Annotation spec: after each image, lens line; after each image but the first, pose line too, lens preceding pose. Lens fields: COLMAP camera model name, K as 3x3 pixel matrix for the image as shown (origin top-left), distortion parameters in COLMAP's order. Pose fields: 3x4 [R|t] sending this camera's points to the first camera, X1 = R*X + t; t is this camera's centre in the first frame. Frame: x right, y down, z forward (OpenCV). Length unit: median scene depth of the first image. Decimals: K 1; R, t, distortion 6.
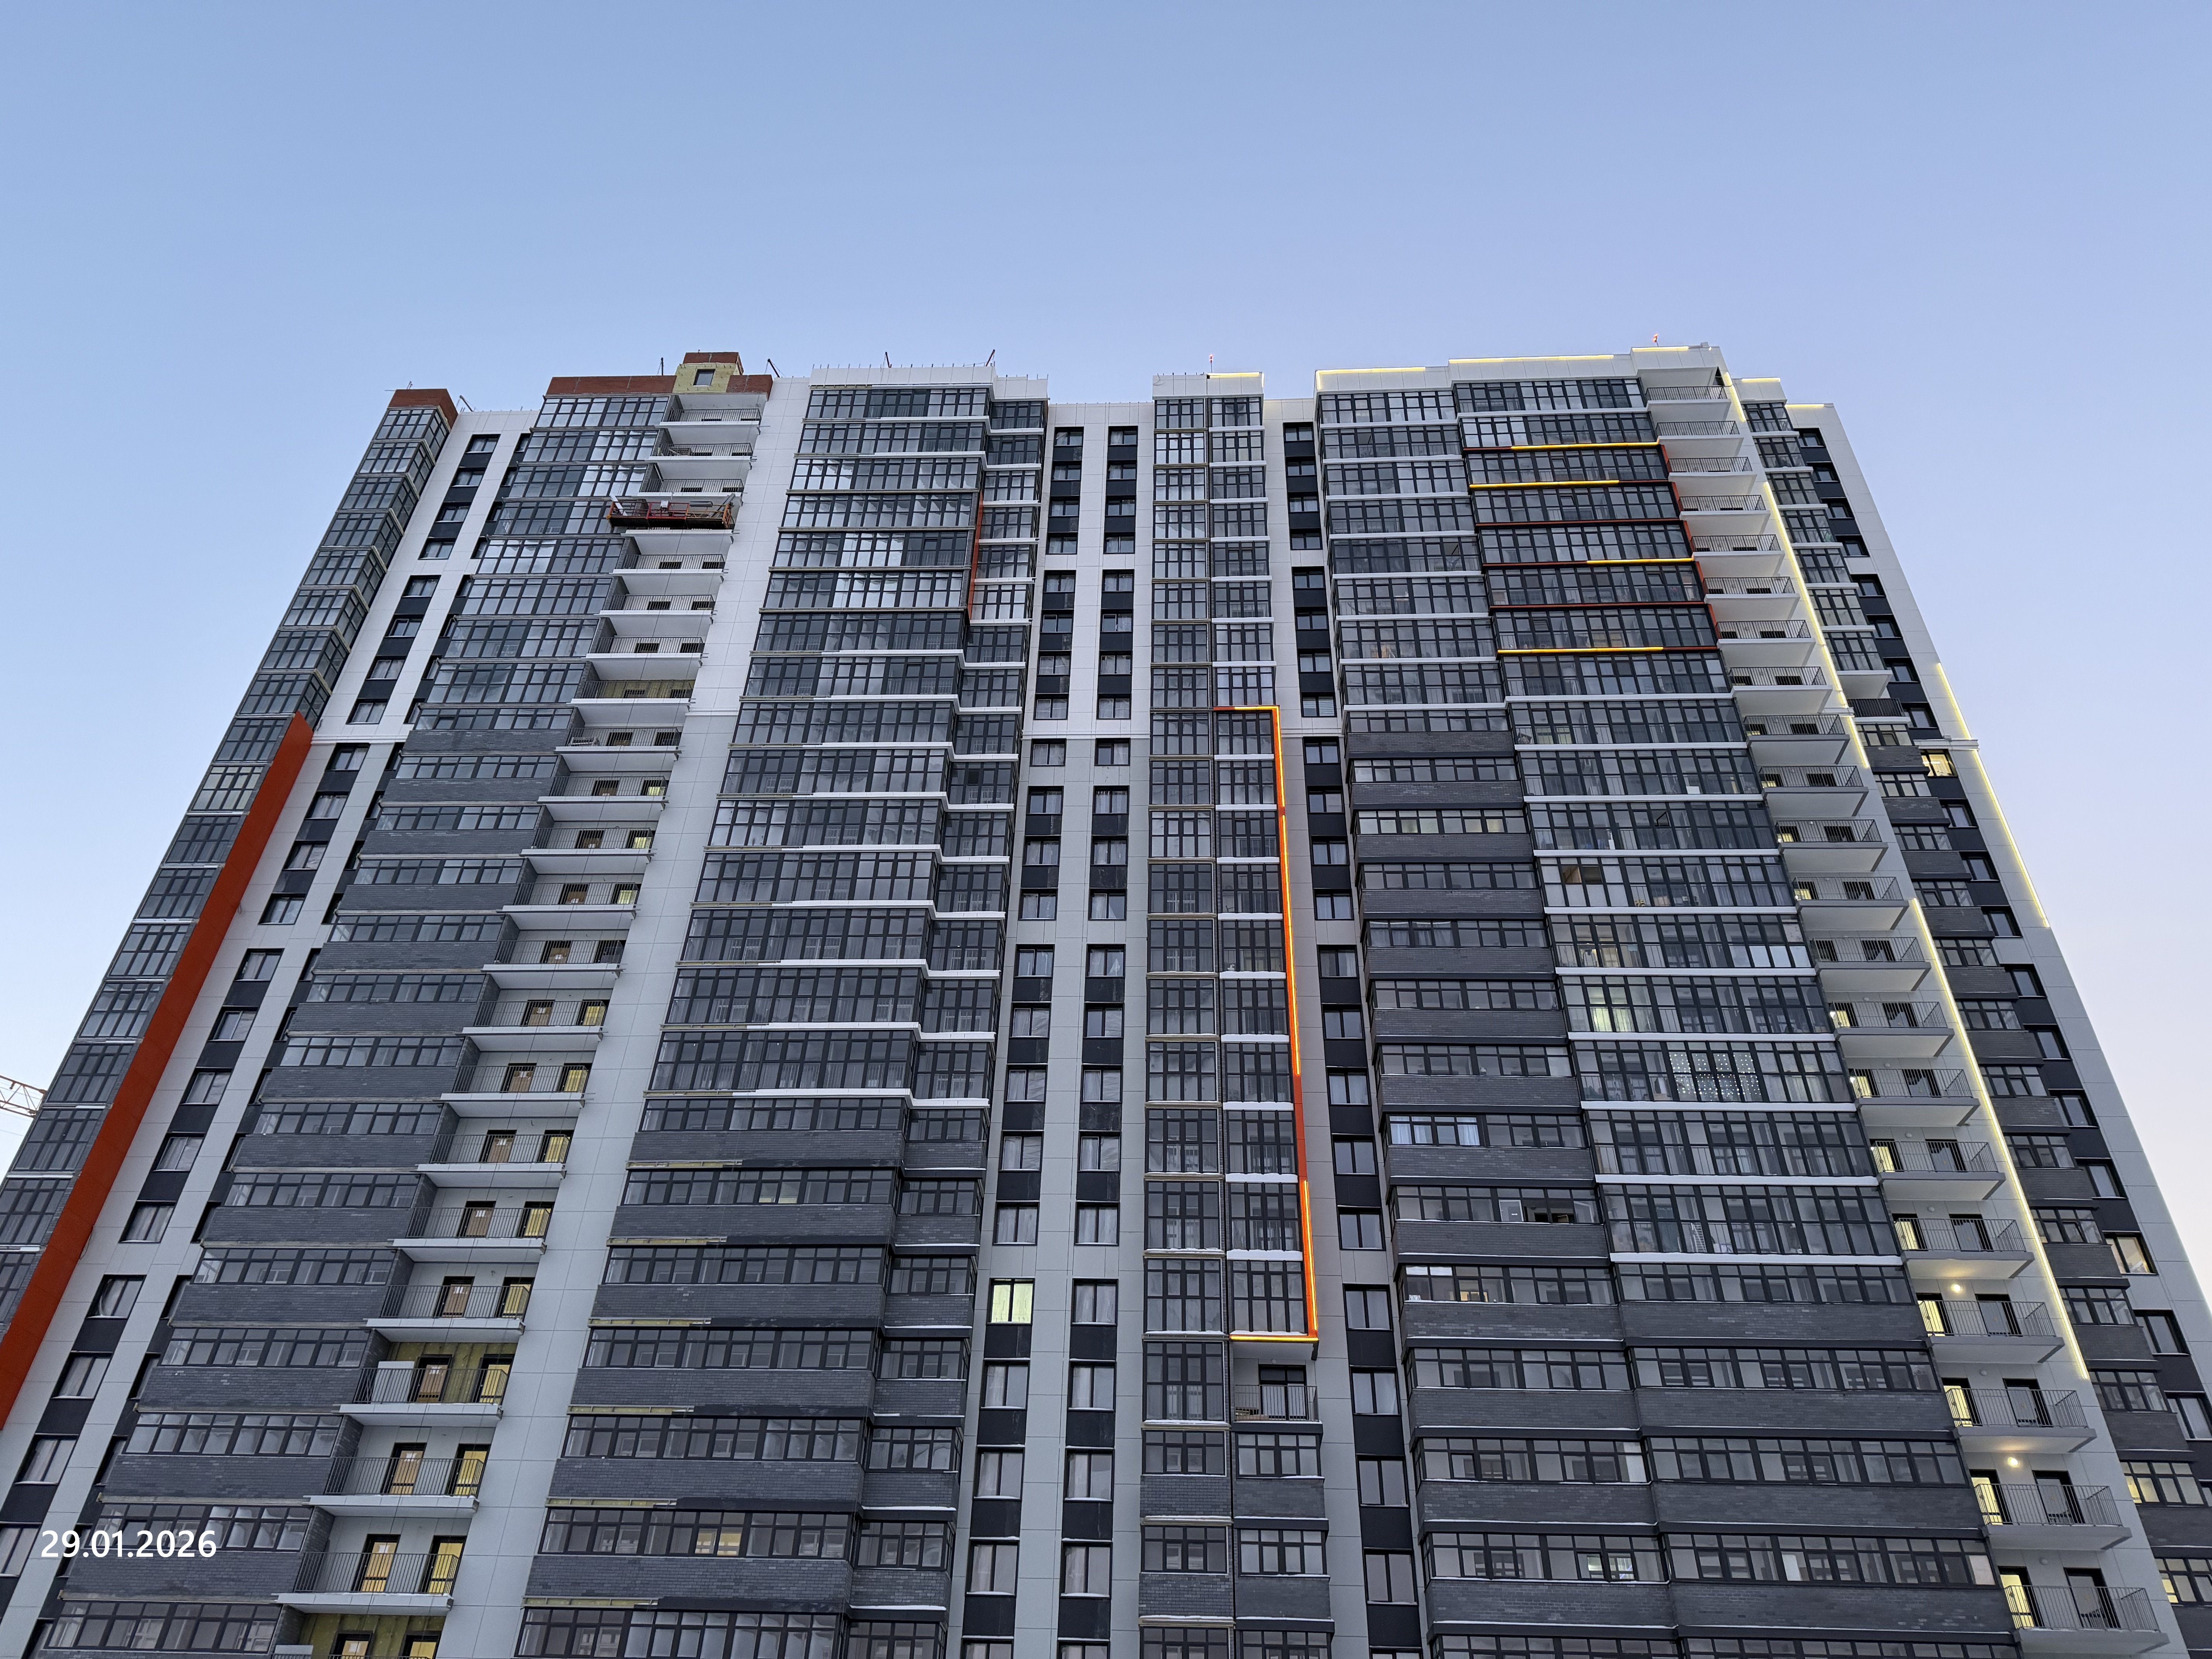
lens RADIAL K [[1546.6, 0, 1091.1], [0, 1546.6, 828.3], [0, 0, 1]] dist [0.083669, -0.095009]
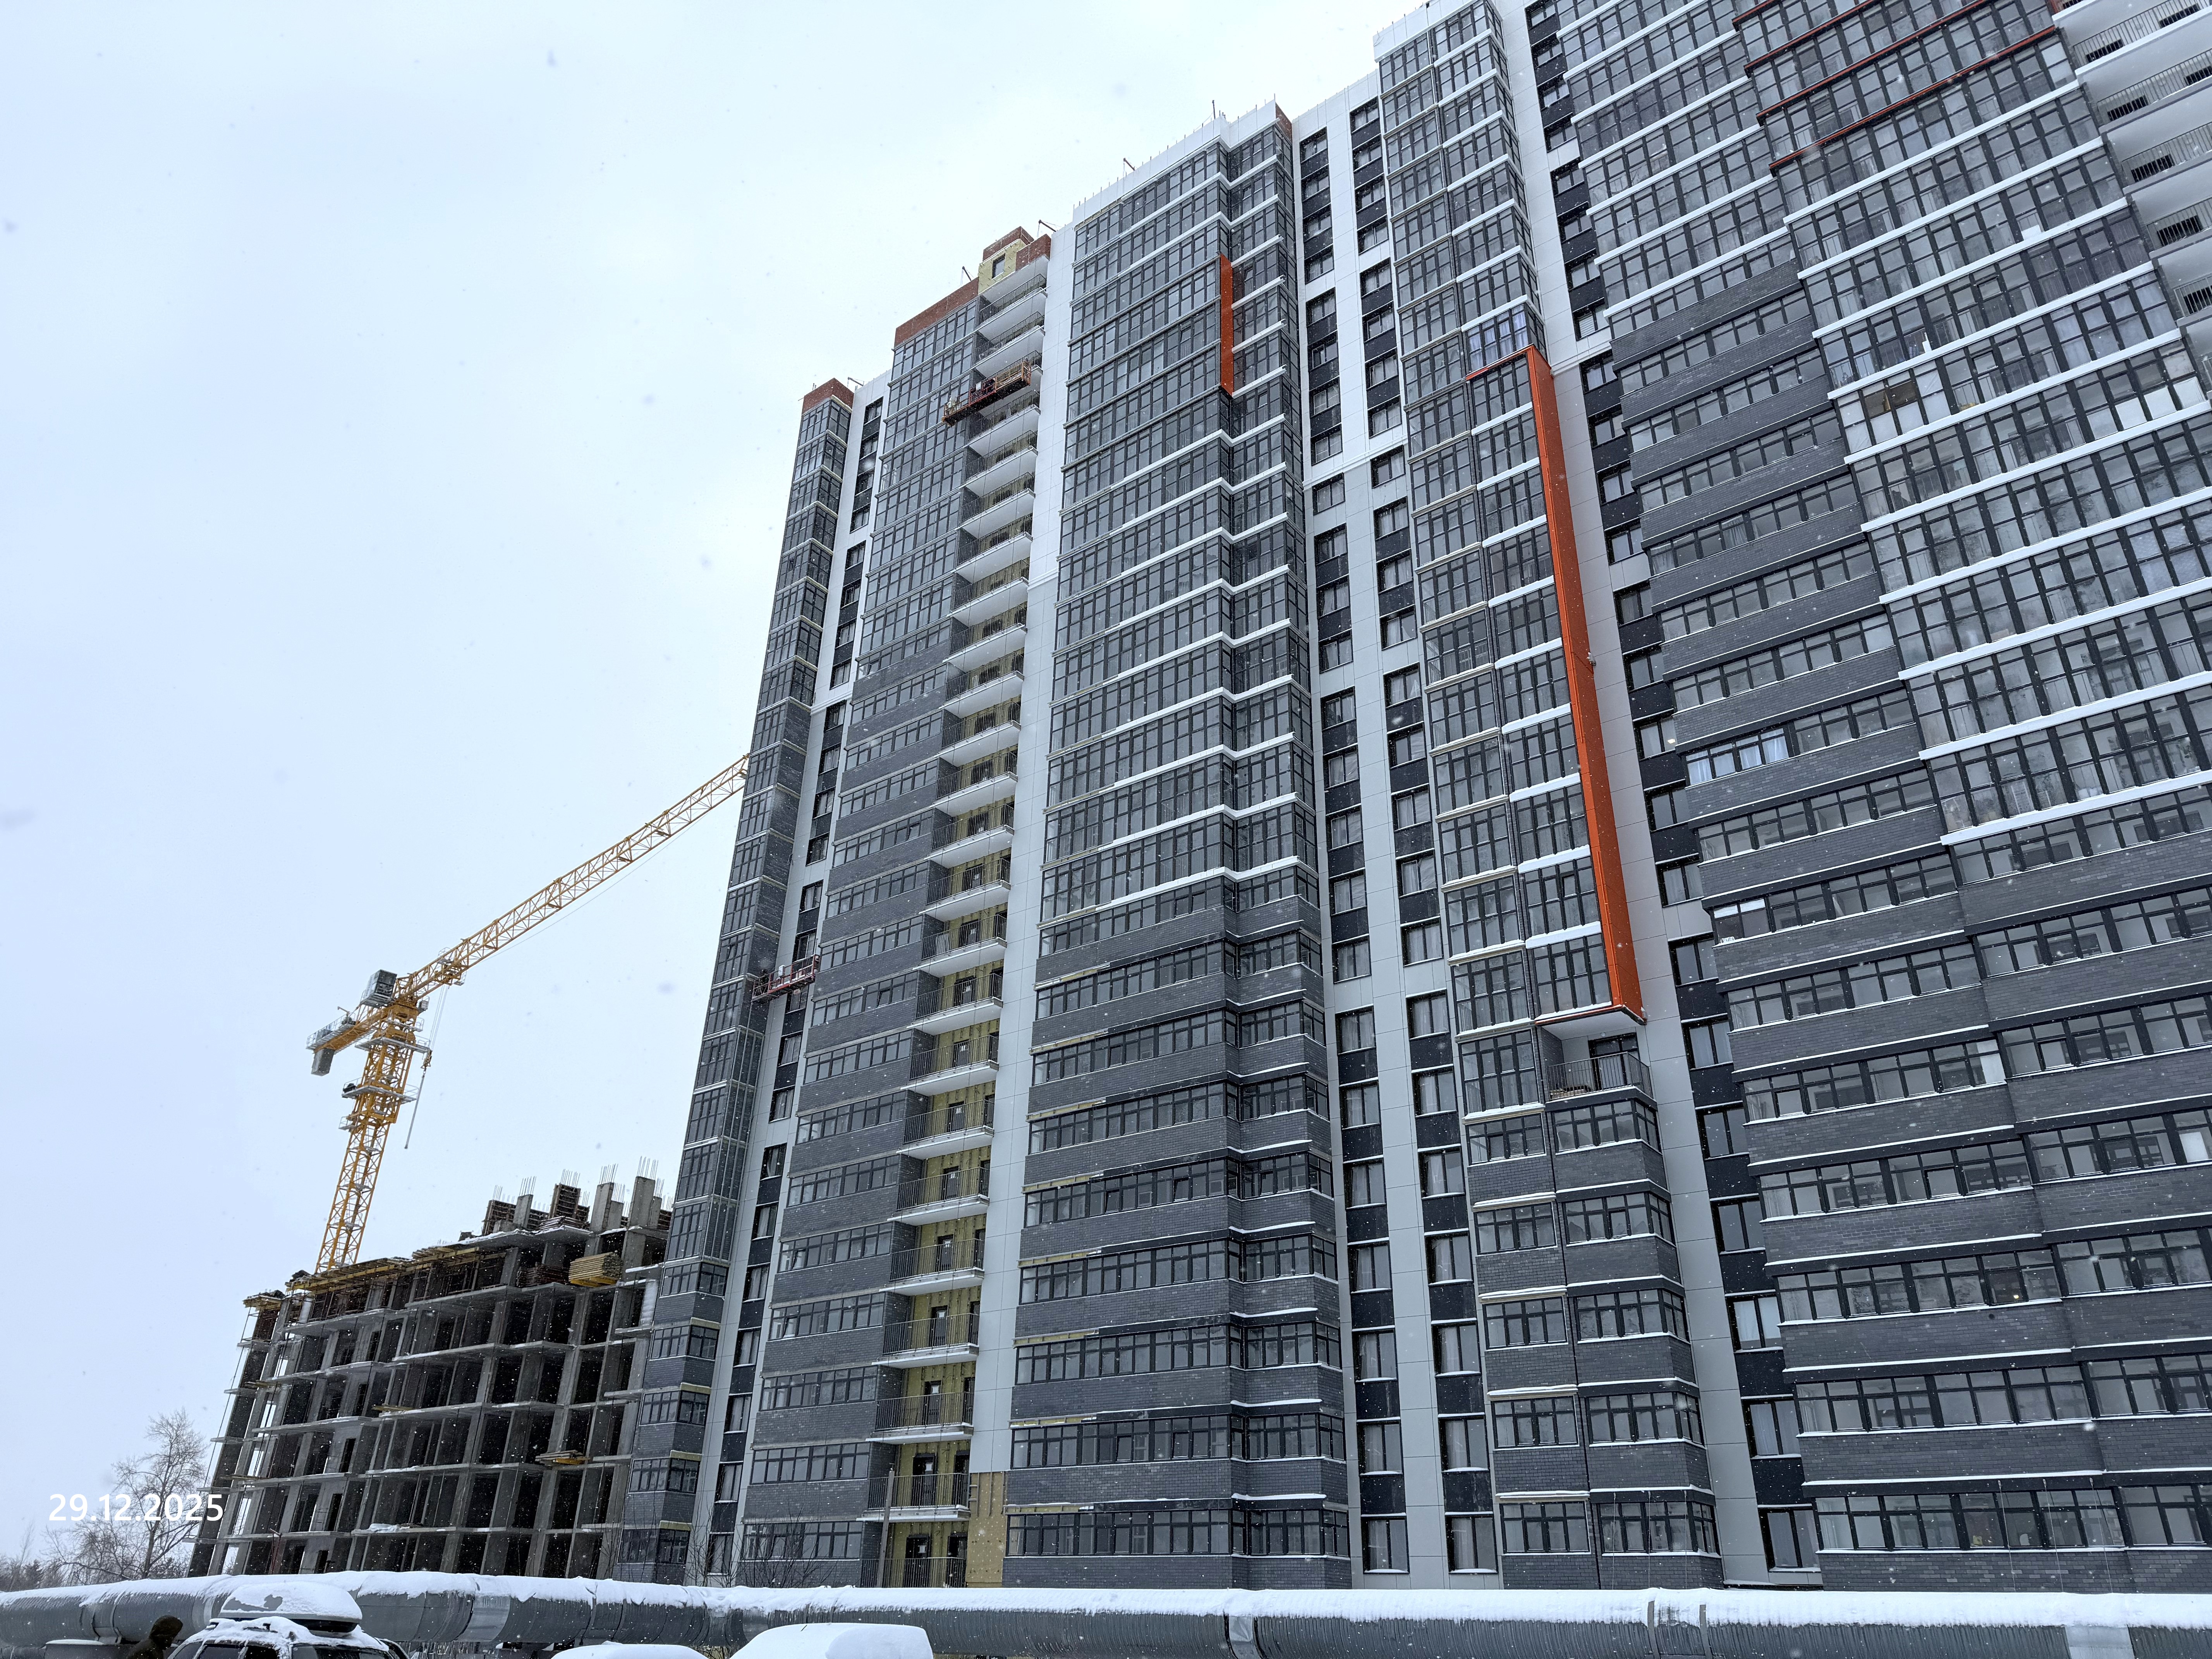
lens RADIAL K [[1546.6, 0, 1075.3], [0, 1546.6, 801.8], [0, 0, 1]] dist [0.083669, -0.095009]
pose [[0.808611, -0.286260, -0.514008, 0.331003], [0.356988, 0.933169, 0.041896, 0.039515], [0.467663, -0.217372, 0.856762, 0.035189]]
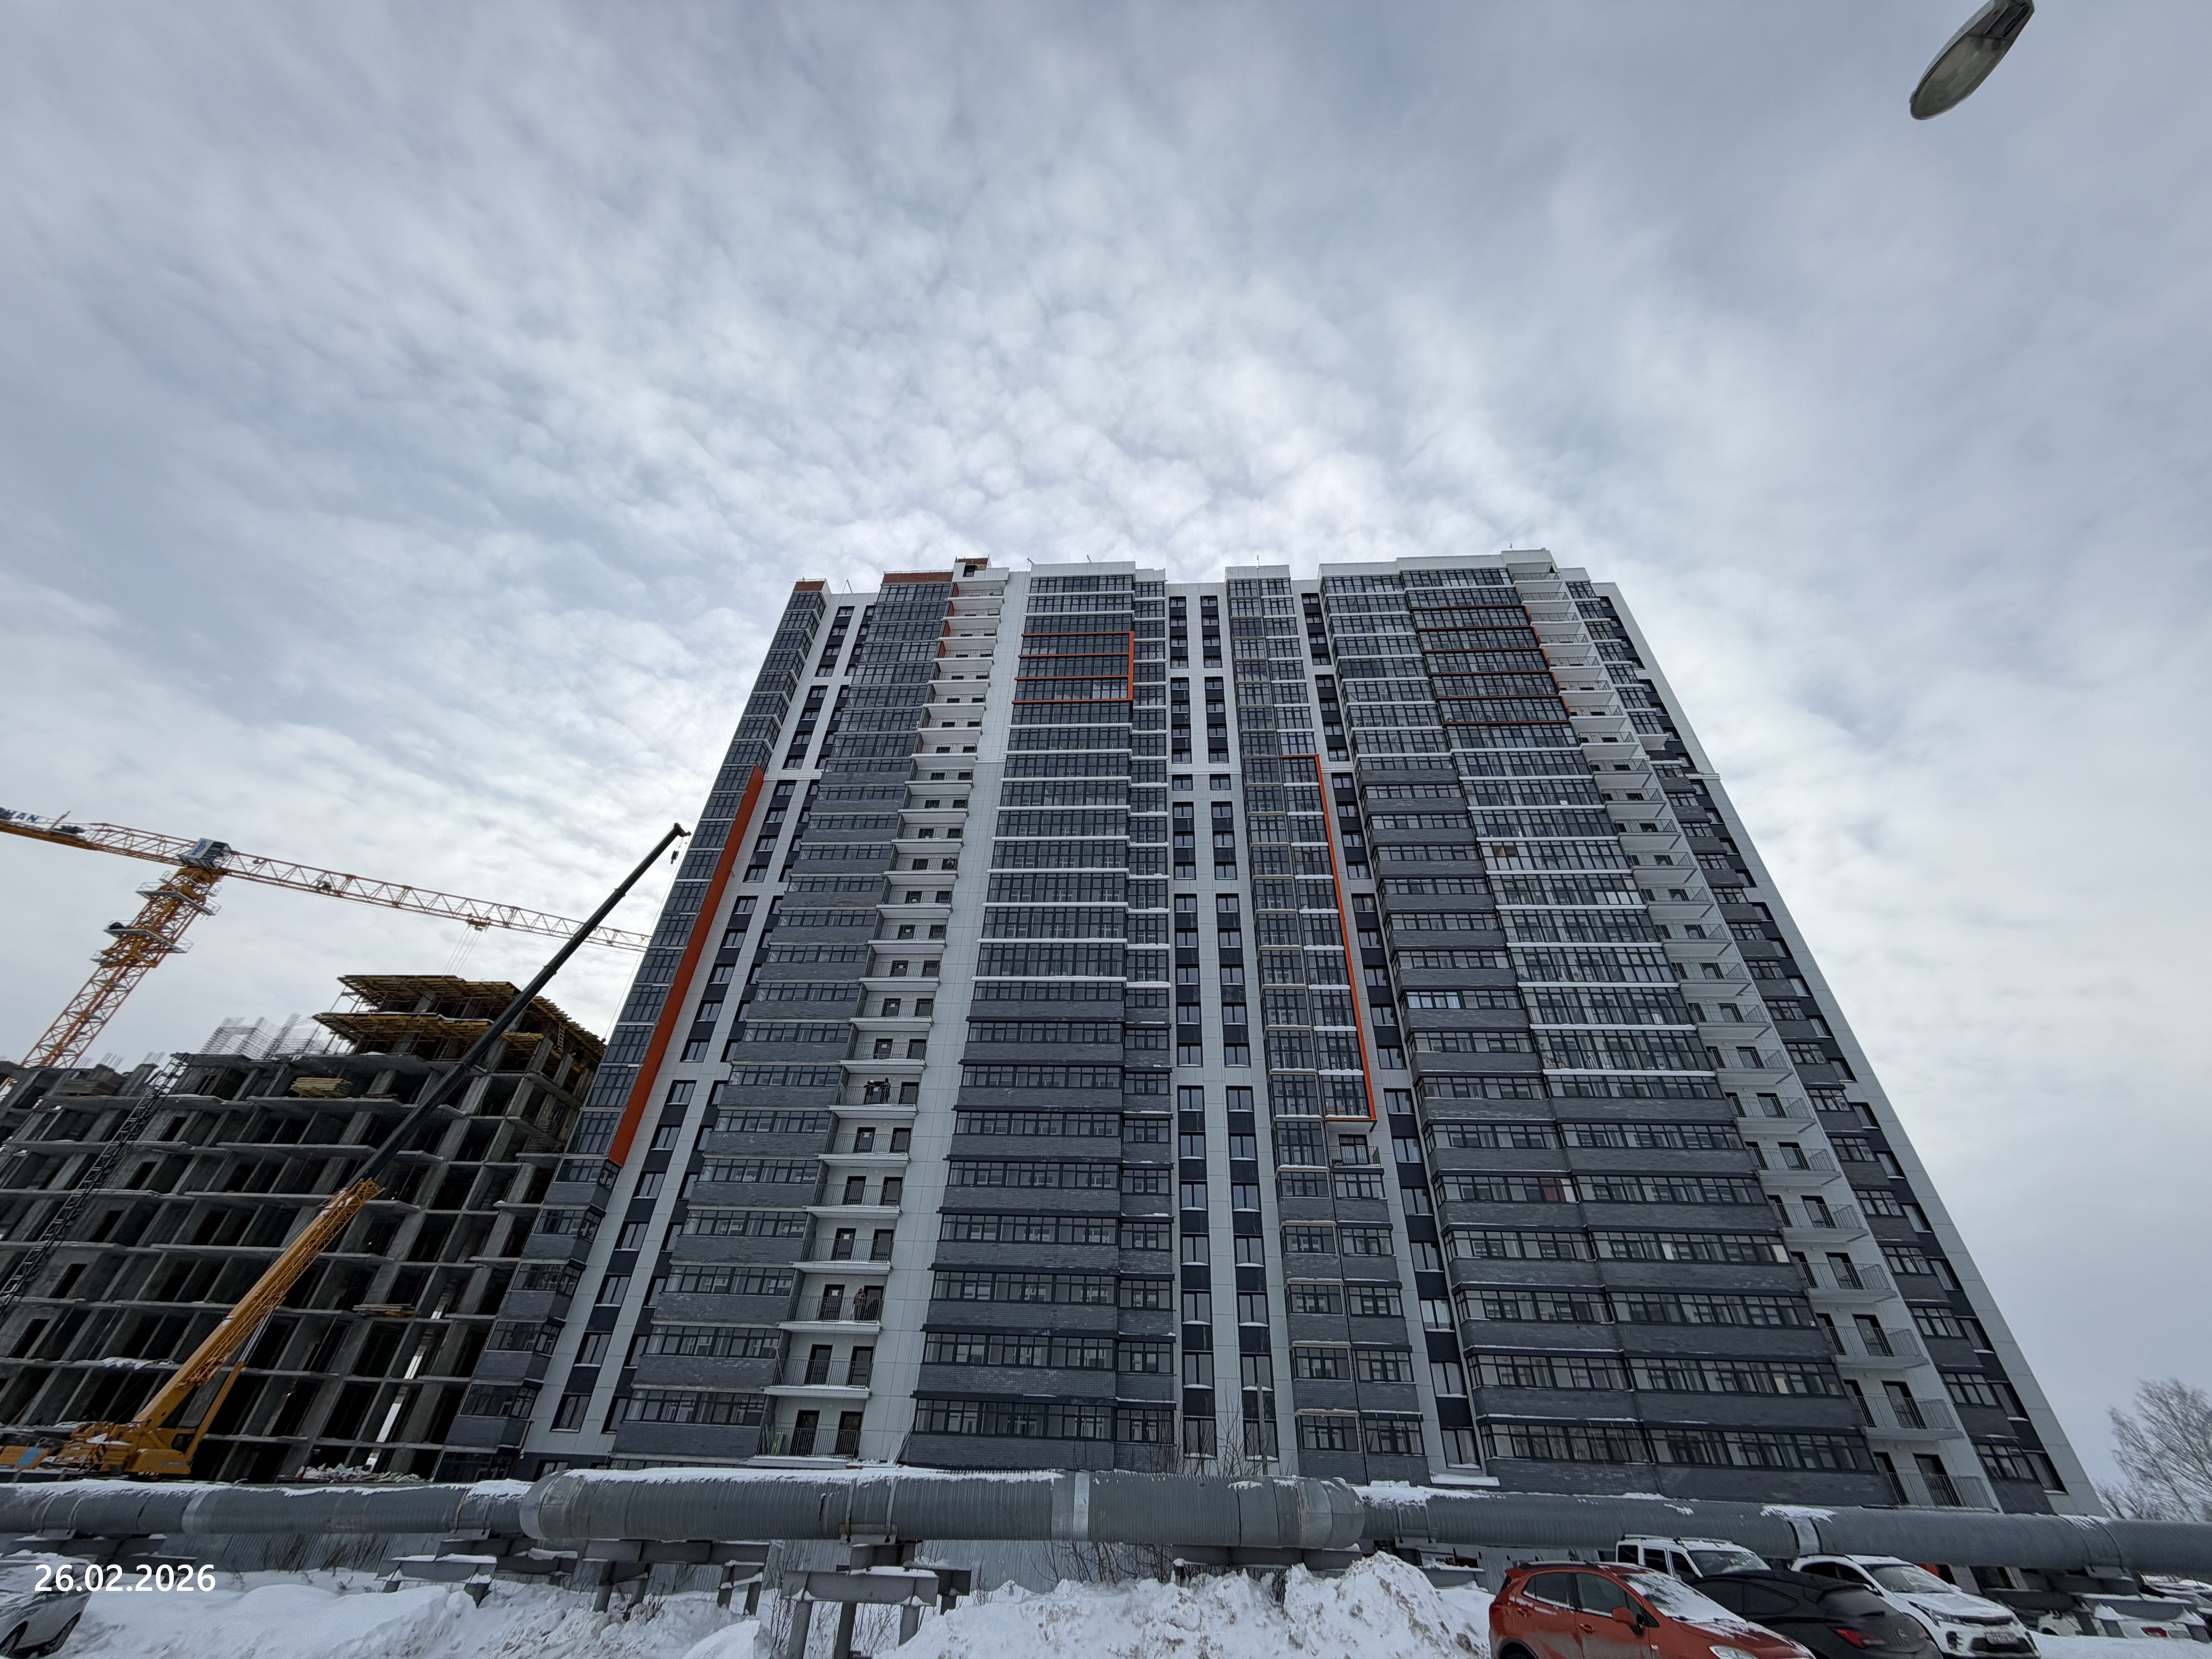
lens RADIAL K [[877.1, 0, 1098.2], [0, 877.1, 828.0], [0, 0, 1]] dist [0.000093, -0.000427]
pose [[0.999837, -0.004057, -0.017598, -0.118342], [0.004028, 0.999990, -0.001682, 0.003363], [0.017605, 0.001611, 0.999844, 0.019221]]
